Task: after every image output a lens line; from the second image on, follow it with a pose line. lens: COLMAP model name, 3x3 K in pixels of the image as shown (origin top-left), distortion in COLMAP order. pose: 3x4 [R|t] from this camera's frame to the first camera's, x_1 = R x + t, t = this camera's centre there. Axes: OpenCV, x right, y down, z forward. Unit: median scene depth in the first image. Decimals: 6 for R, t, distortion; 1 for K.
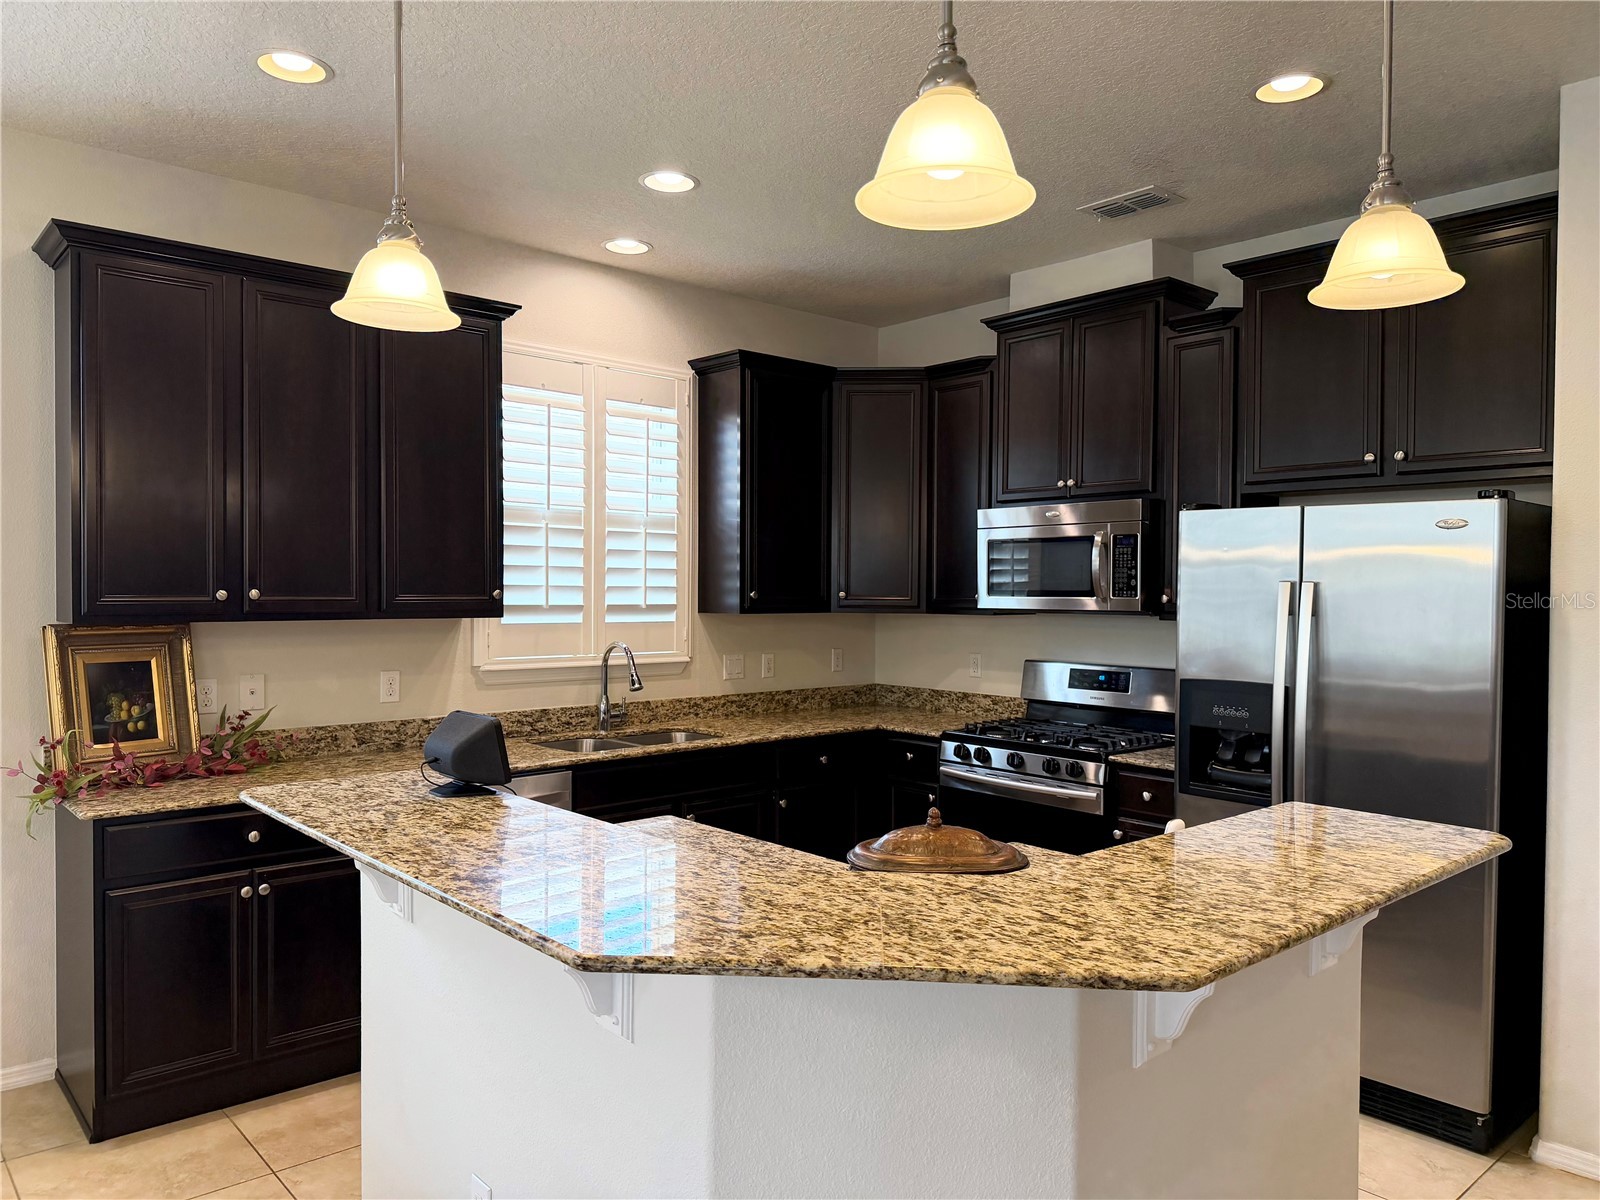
lens RADIAL K [[1106.4, 0, 800.0], [0, 1106.4, 600.0], [0, 0, 1]] dist [0.101526, -0.146640]
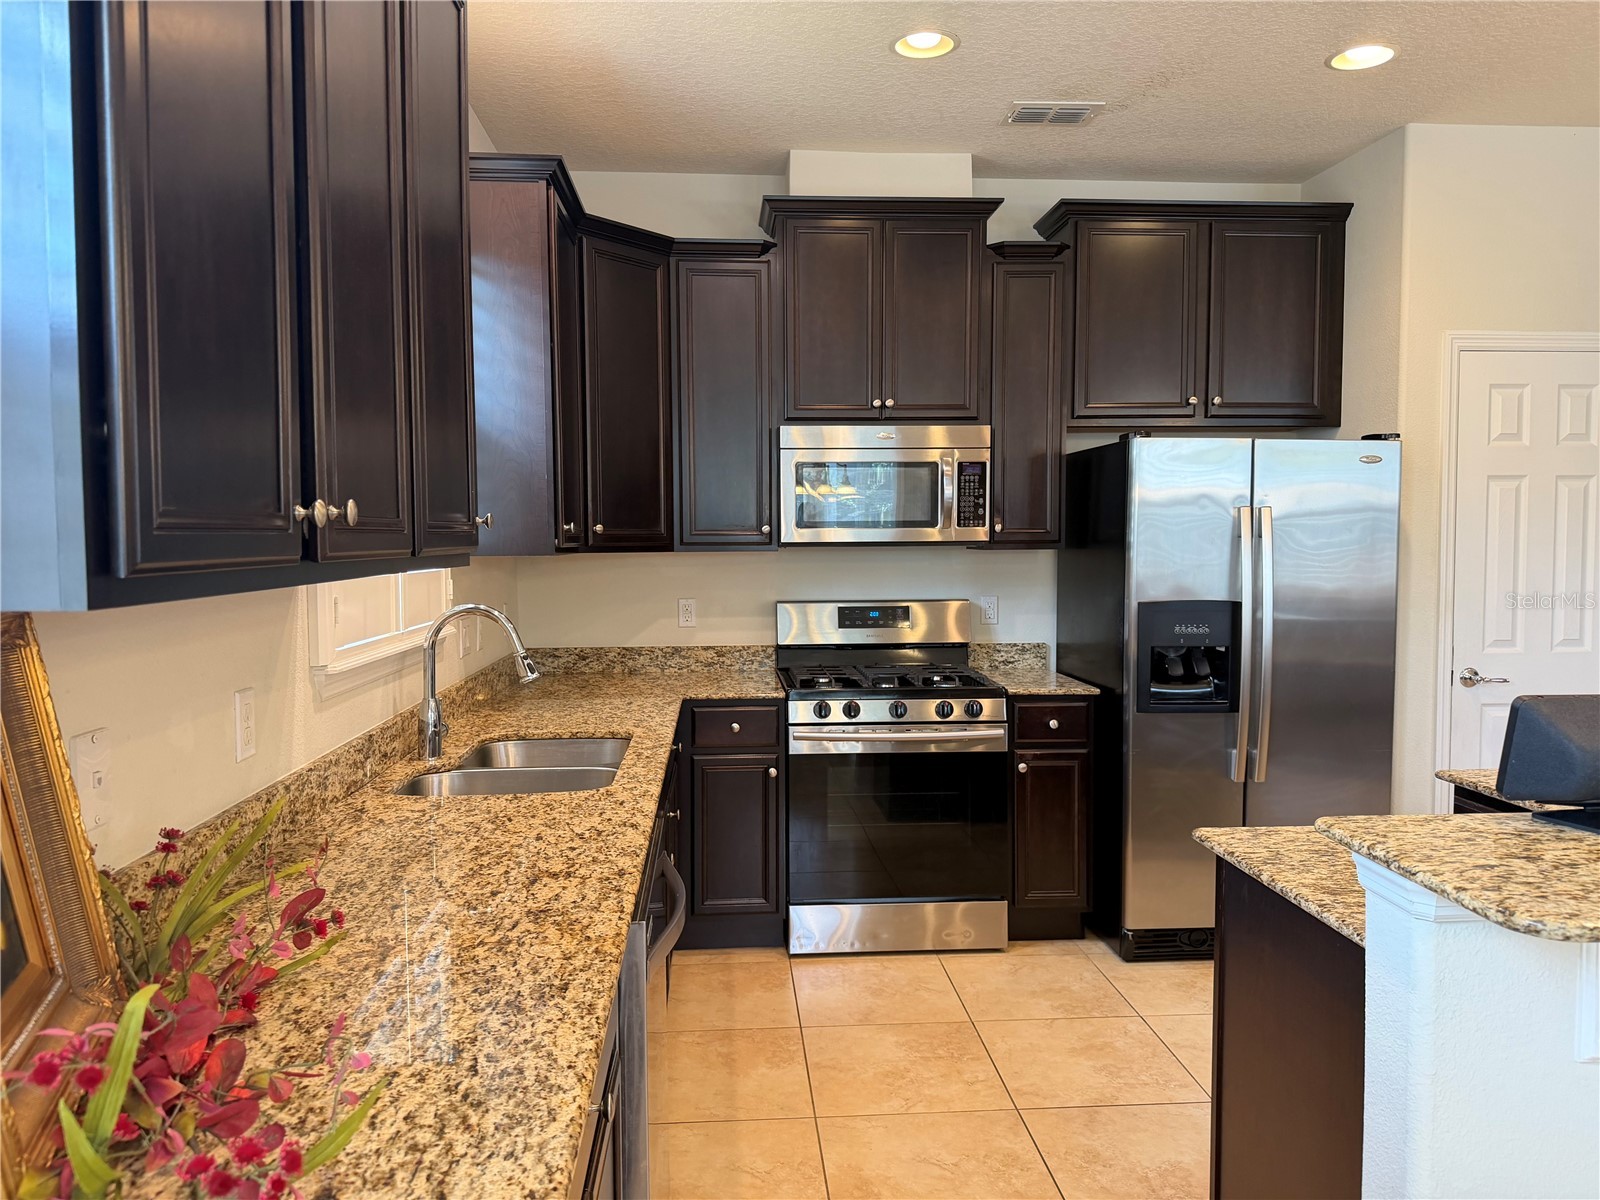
lens RADIAL K [[1106.4, 0, 800.0], [0, 1106.4, 600.0], [0, 0, 1]] dist [0.101526, -0.146640]
pose [[0.616358, -0.052464, 0.785716, -0.517821], [0.016554, 0.998421, 0.053680, 0.006195], [-0.787292, -0.020079, 0.616253, 0.481783]]
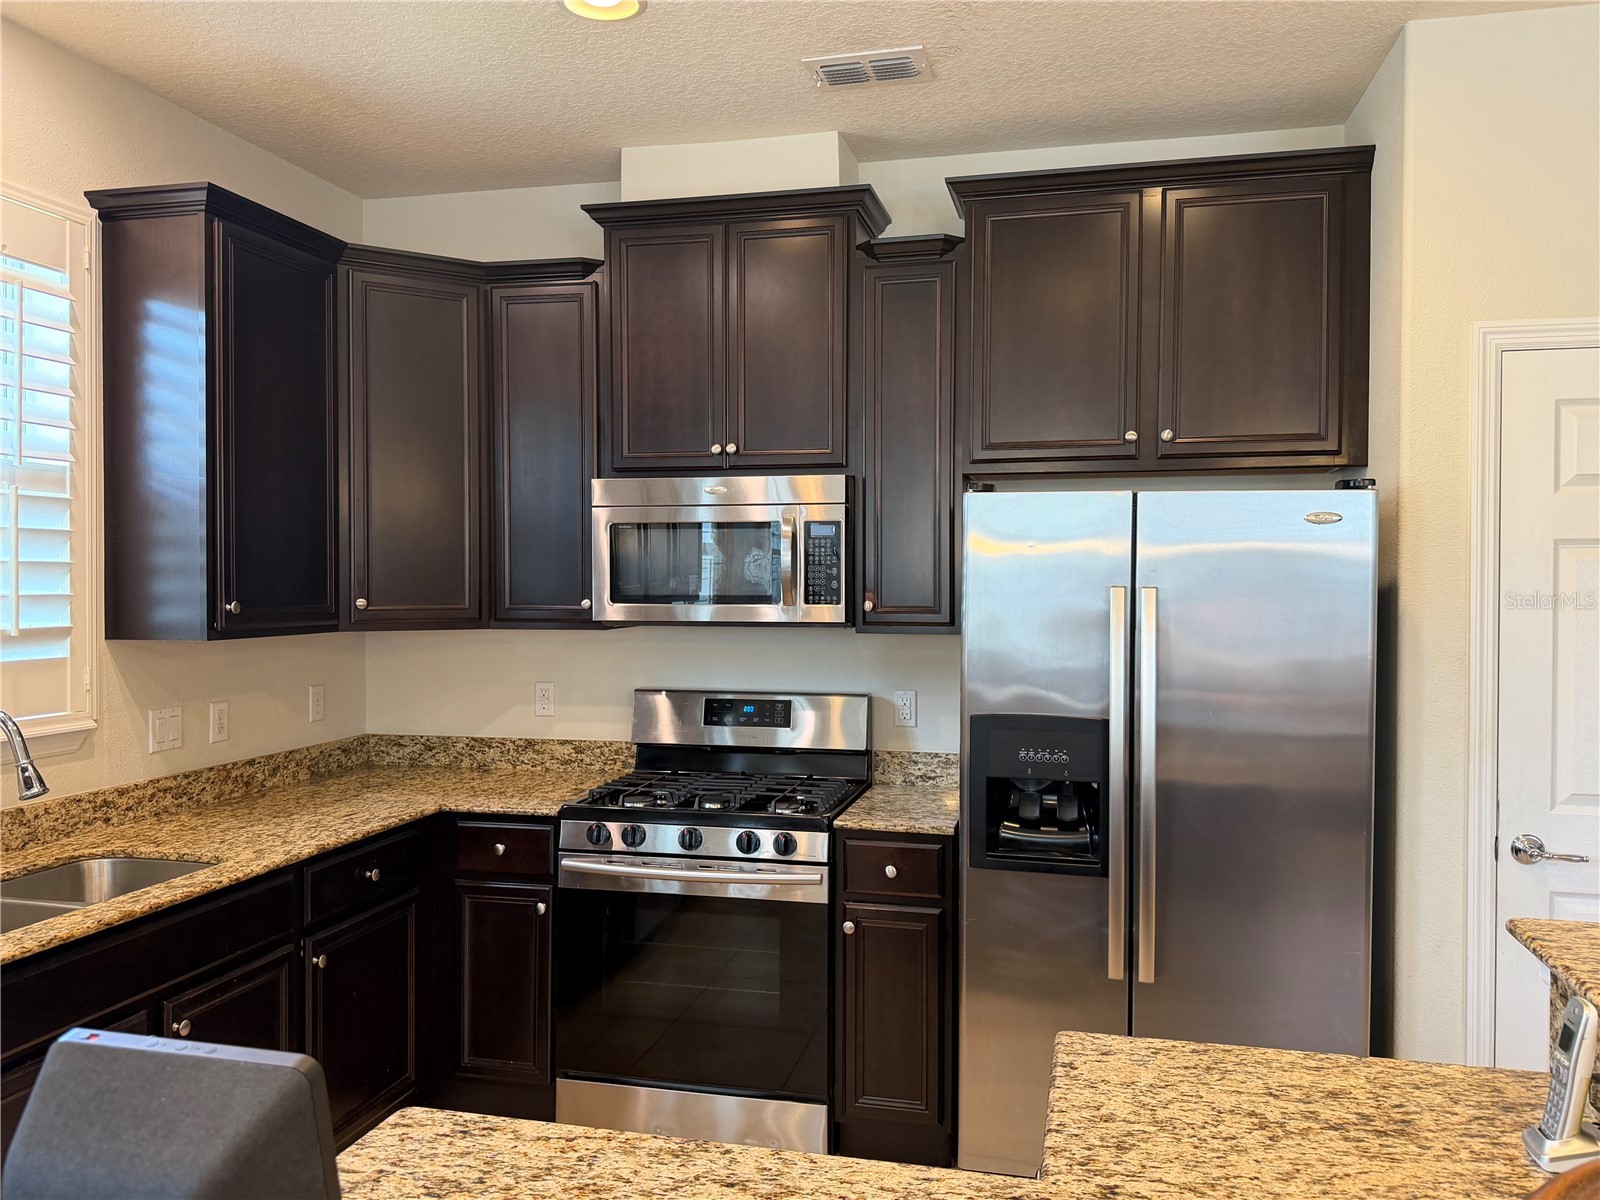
lens RADIAL K [[1226.7, 0, 800.0], [0, 1226.7, 600.0], [0, 0, 1]] dist [0.129742, -0.211398]
pose [[0.824777, -0.013878, 0.565288, -0.174868], [0.009247, 0.999896, 0.011056, -0.013583], [-0.565383, -0.003891, 0.824820, 0.300493]]
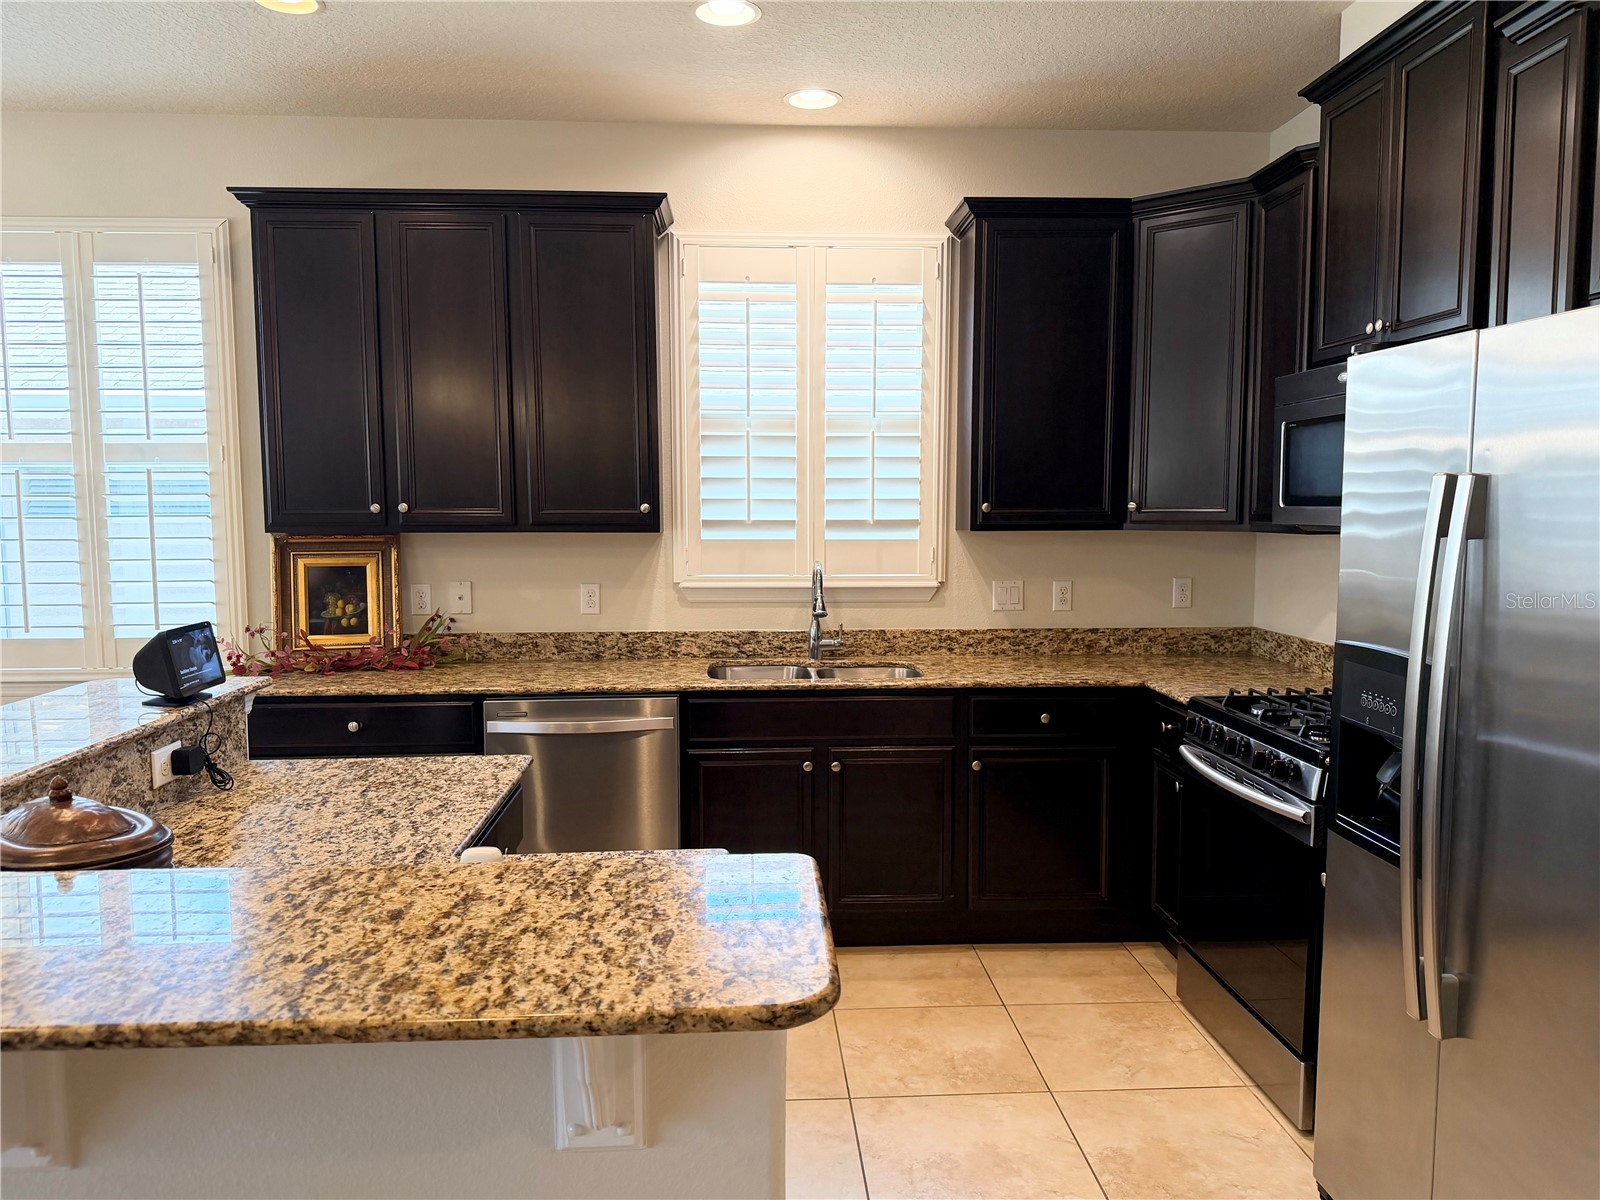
lens RADIAL K [[1151.3, 0, 800.0], [0, 1151.3, 600.0], [0, 0, 1]] dist [0.115351, -0.158651]
pose [[0.784173, 0.043771, -0.618996, 0.393550], [0.000315, 0.997481, 0.070934, 0.003023], [0.620542, -0.055819, 0.782184, 0.260915]]
